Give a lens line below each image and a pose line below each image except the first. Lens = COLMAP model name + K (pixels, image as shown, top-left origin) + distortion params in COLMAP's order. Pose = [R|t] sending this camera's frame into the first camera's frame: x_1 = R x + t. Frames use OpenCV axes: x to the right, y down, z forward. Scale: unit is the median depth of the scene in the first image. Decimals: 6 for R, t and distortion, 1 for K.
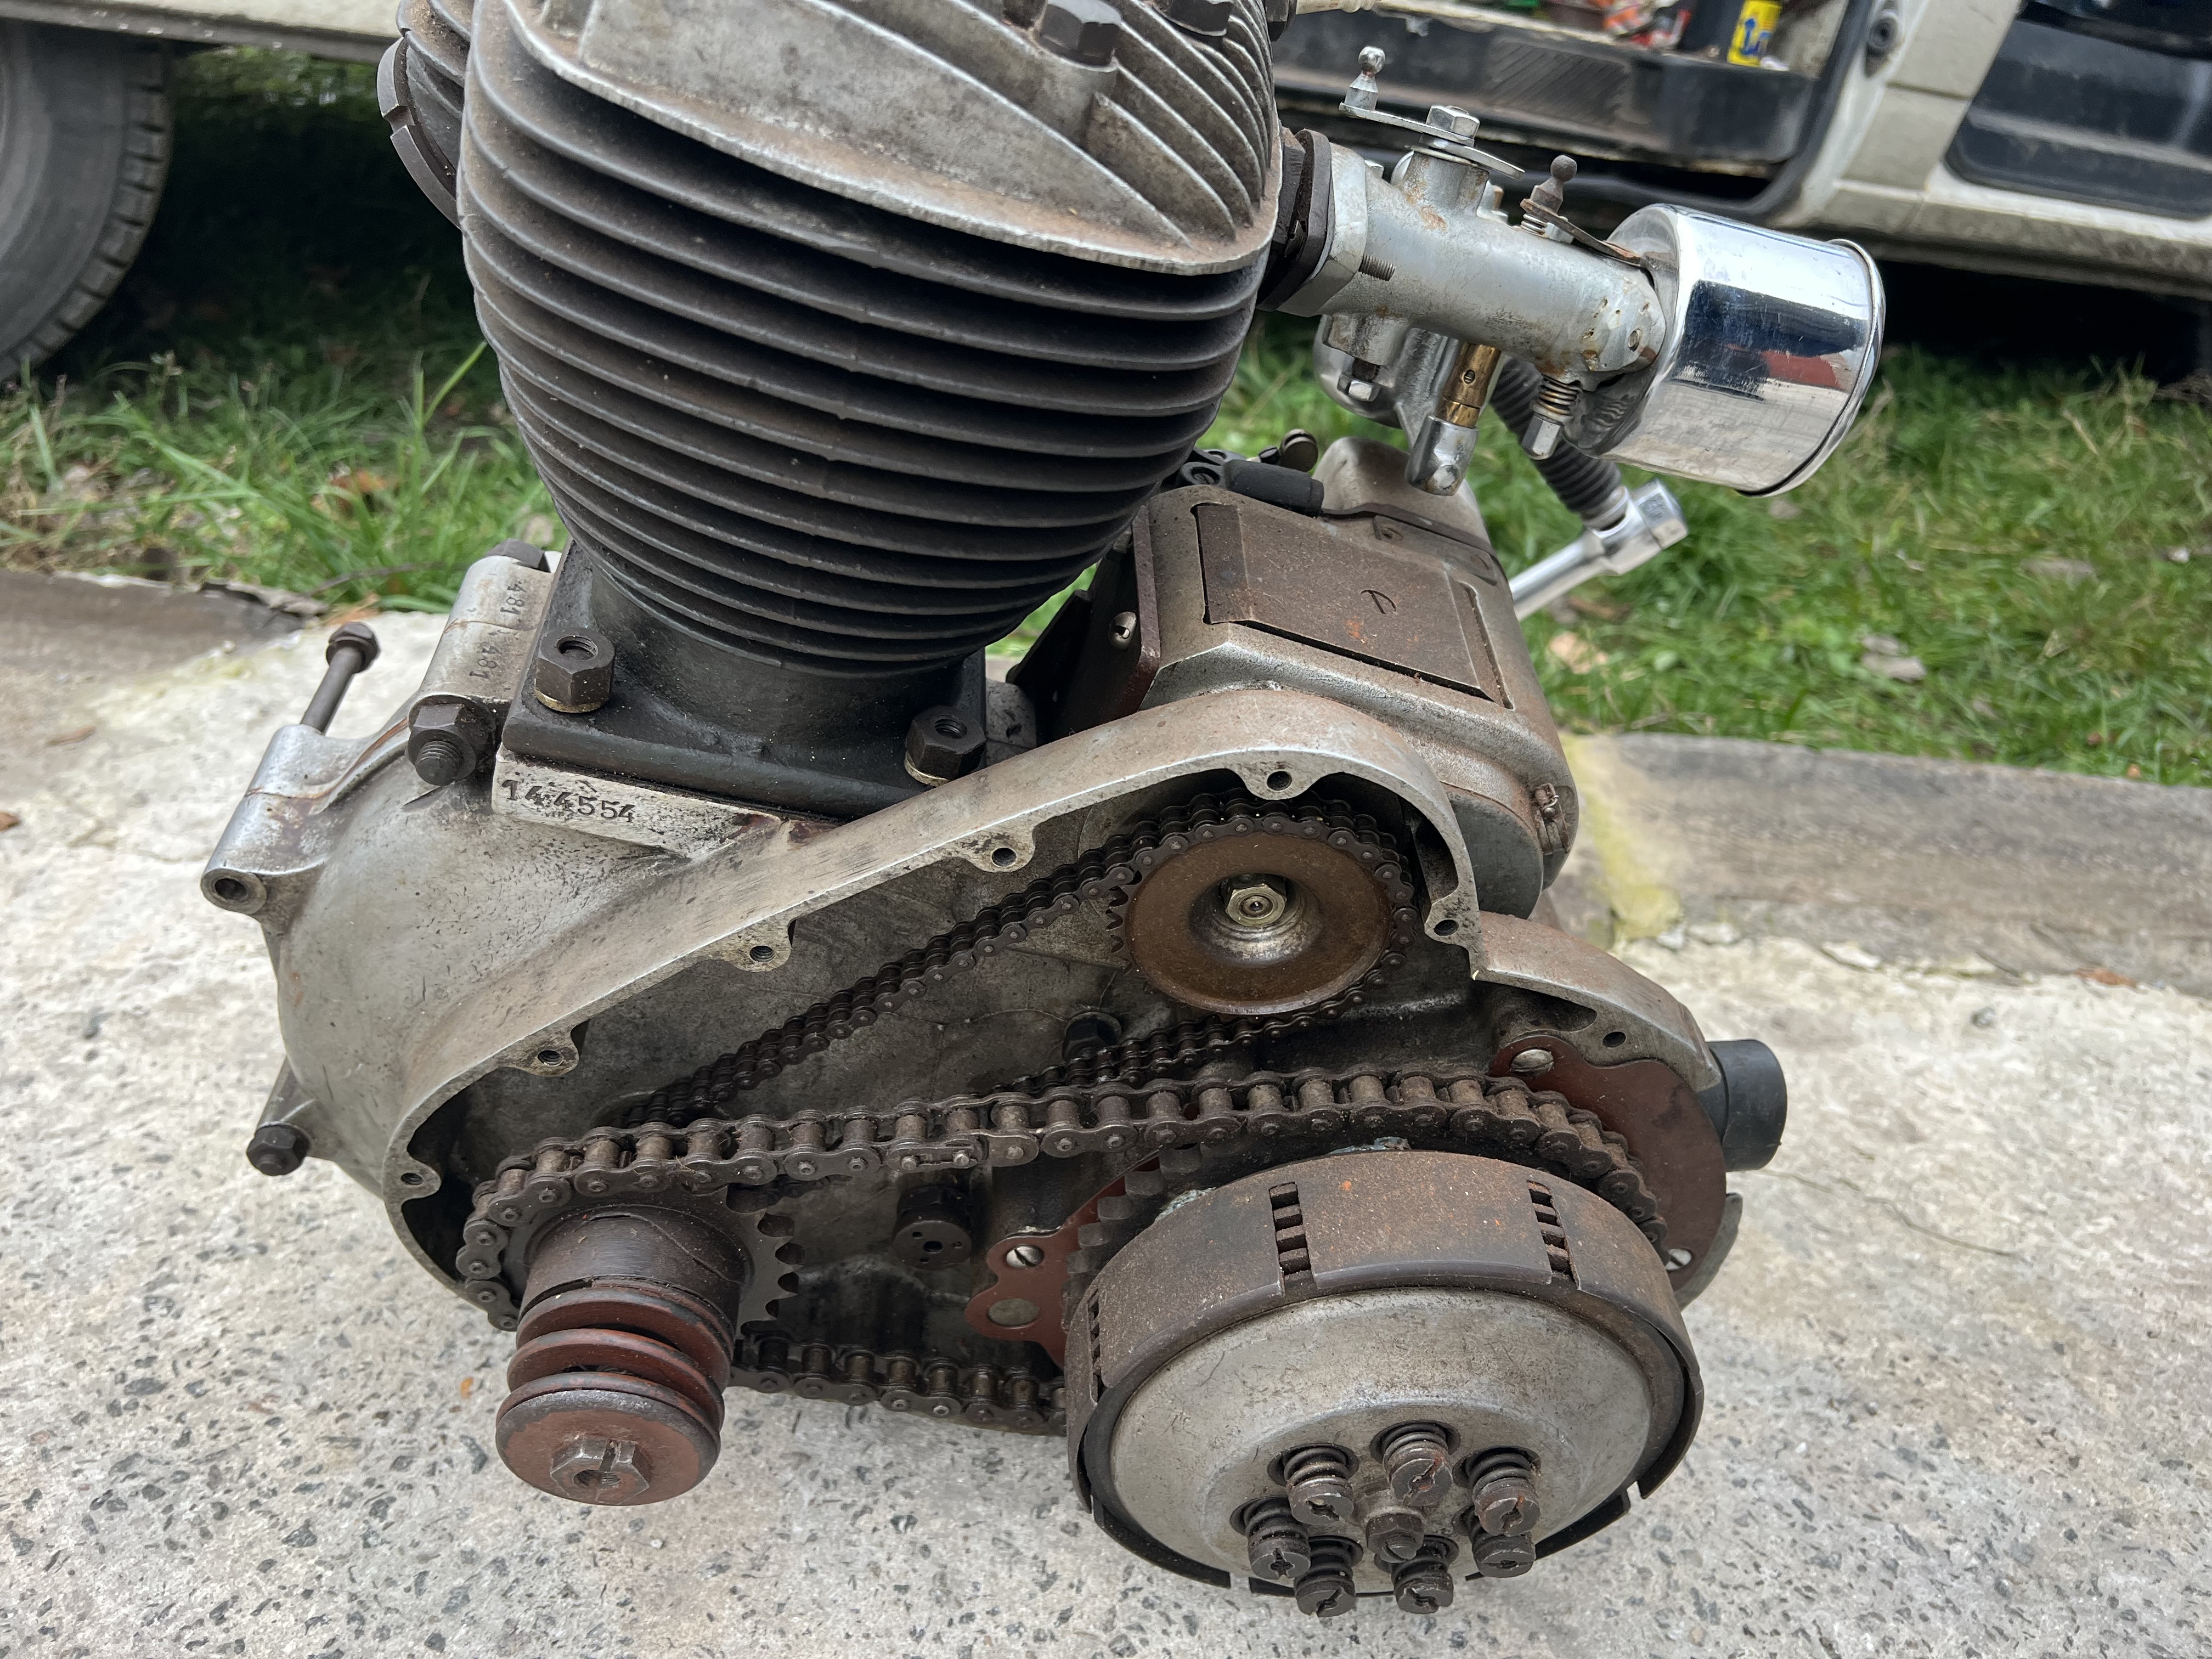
lens RADIAL K [[1679.9, 0, 1110.0], [0, 1679.9, 828.2], [0, 0, 1]] dist [0.009807, -0.041889]
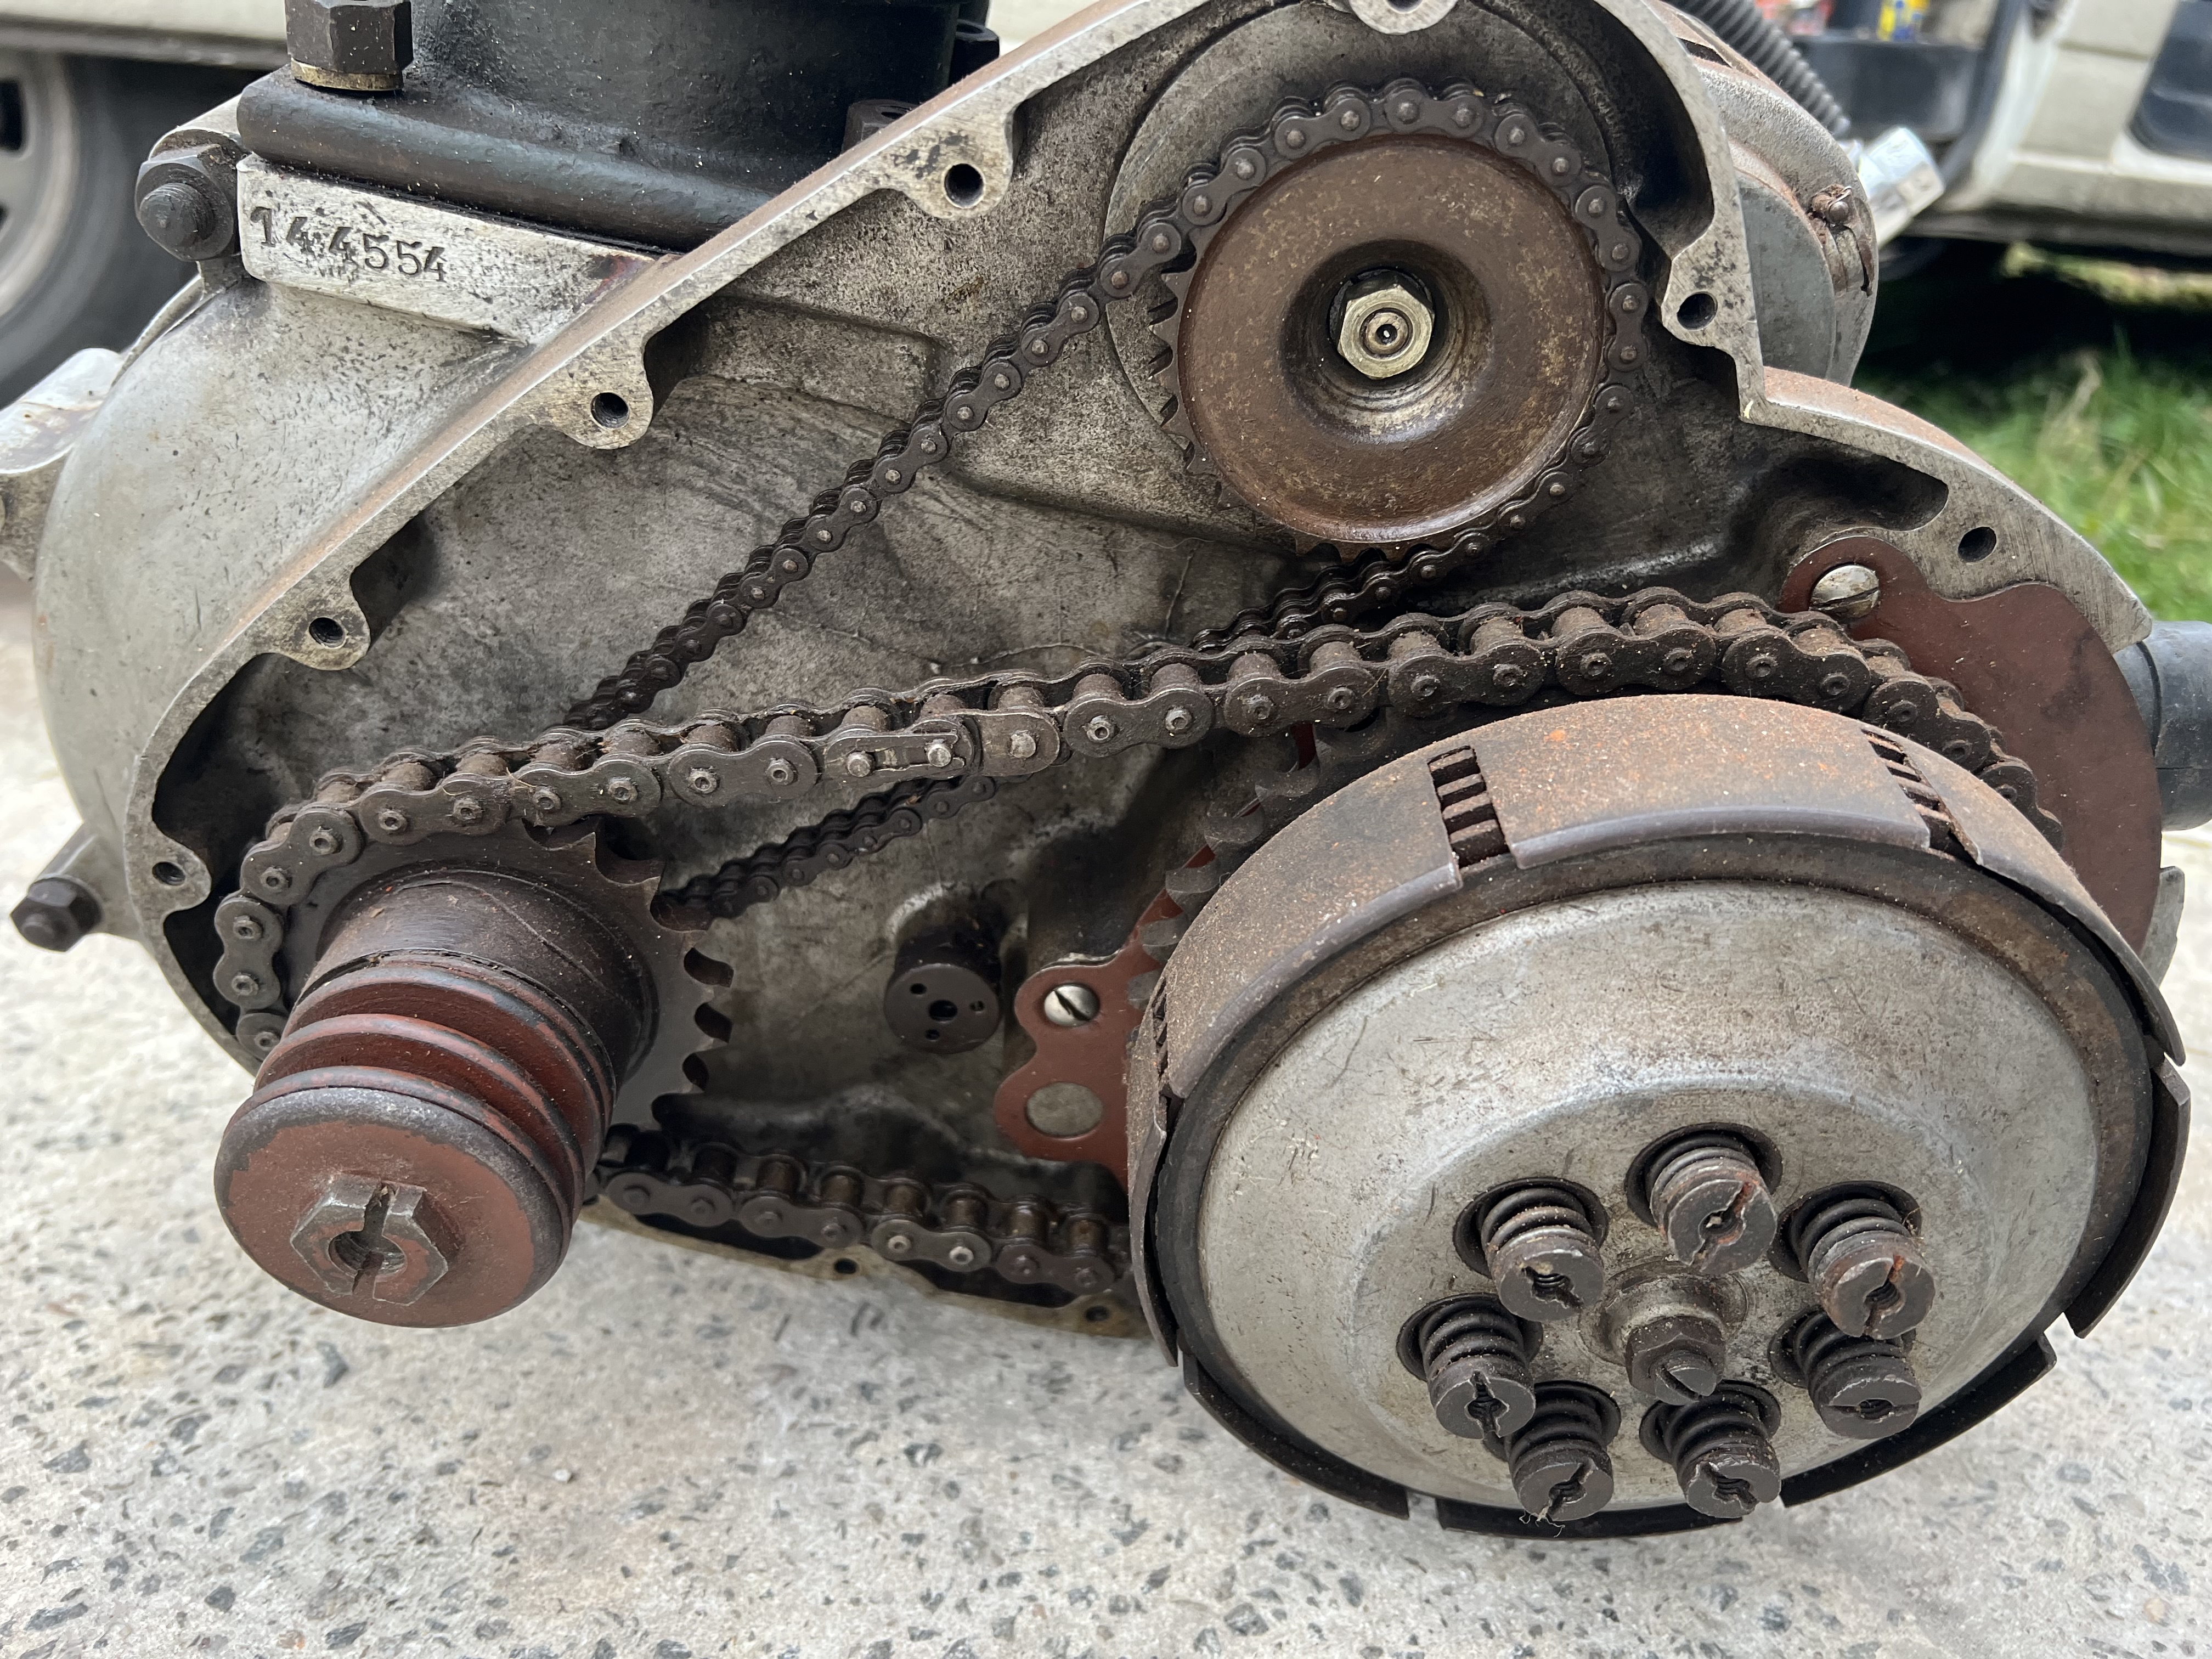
lens RADIAL K [[1679.9, 0, 1100.7], [0, 1679.9, 841.9], [0, 0, 1]] dist [0.009807, -0.041889]
pose [[0.994323, -0.047071, -0.095421, 0.027923], [0.036555, 0.993357, -0.109110, 0.260147], [0.099923, 0.105003, 0.989439, 0.324988]]
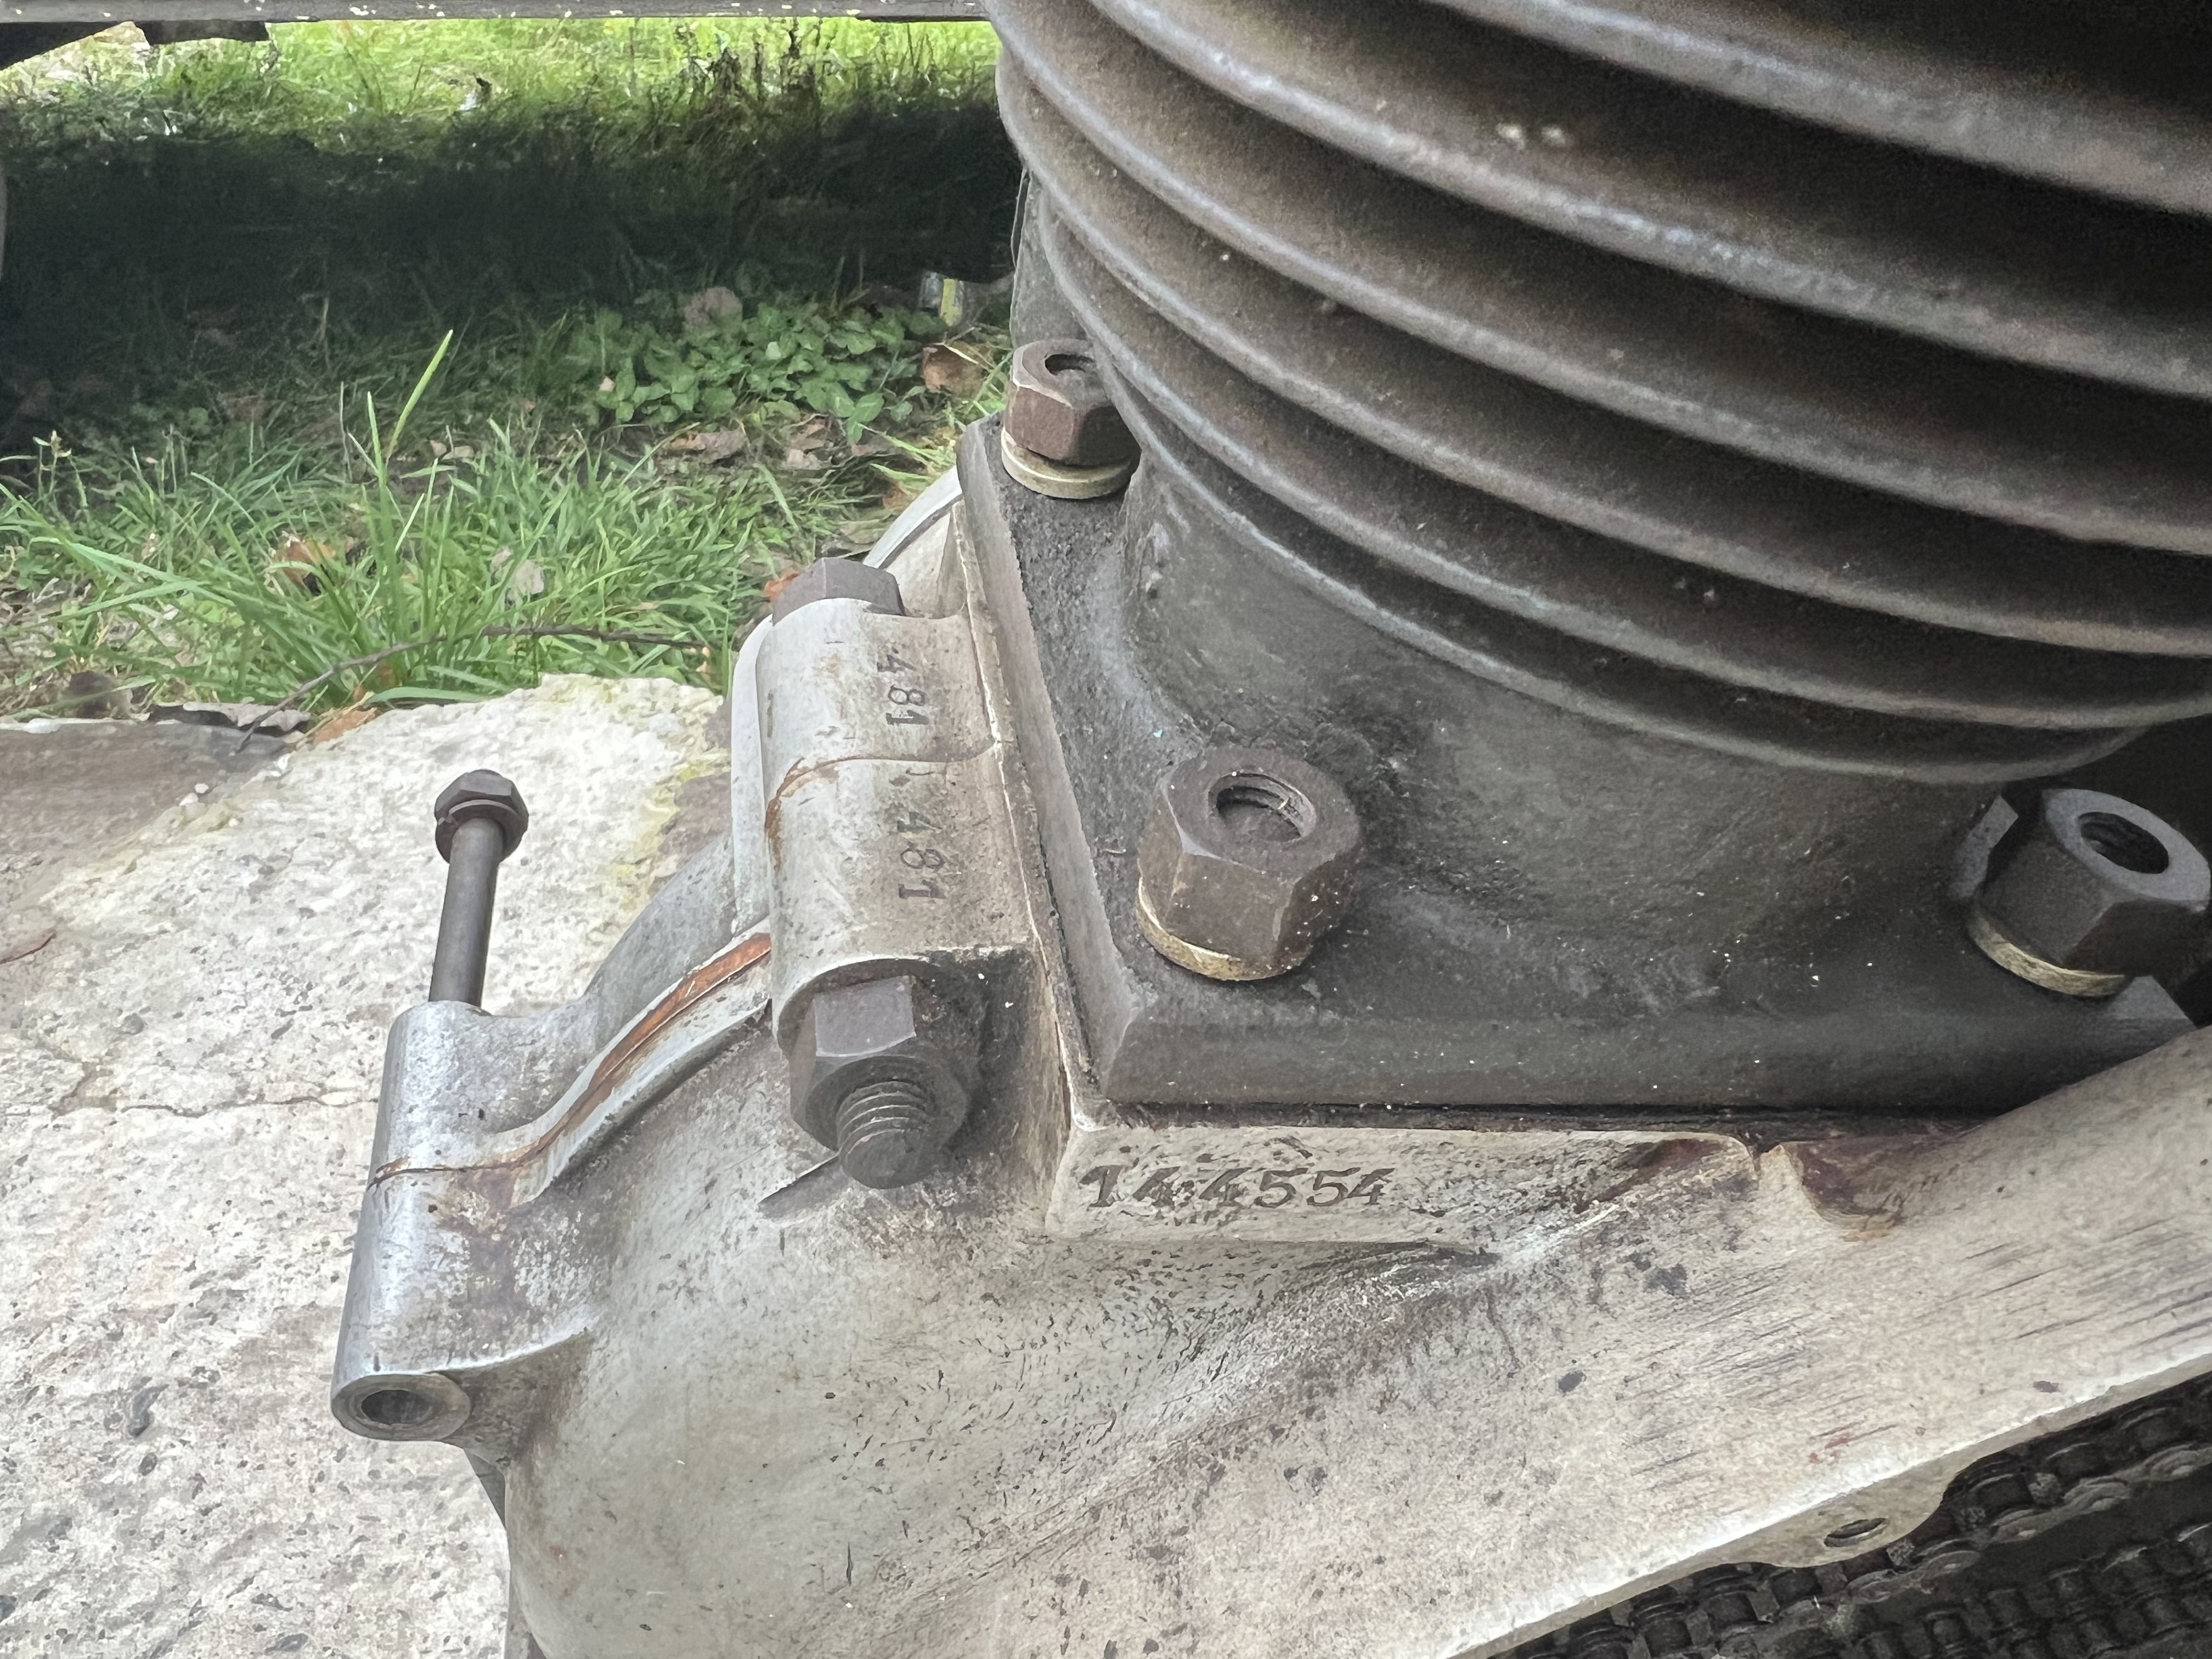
lens RADIAL K [[1679.9, 0, 1007.8], [0, 1679.9, 964.5], [0, 0, 1]] dist [0.009807, -0.041889]
pose [[0.987854, -0.148095, -0.047034, -0.293859], [0.151919, 0.984085, 0.092178, -0.094115], [0.032634, -0.098204, 0.994631, 0.515352]]
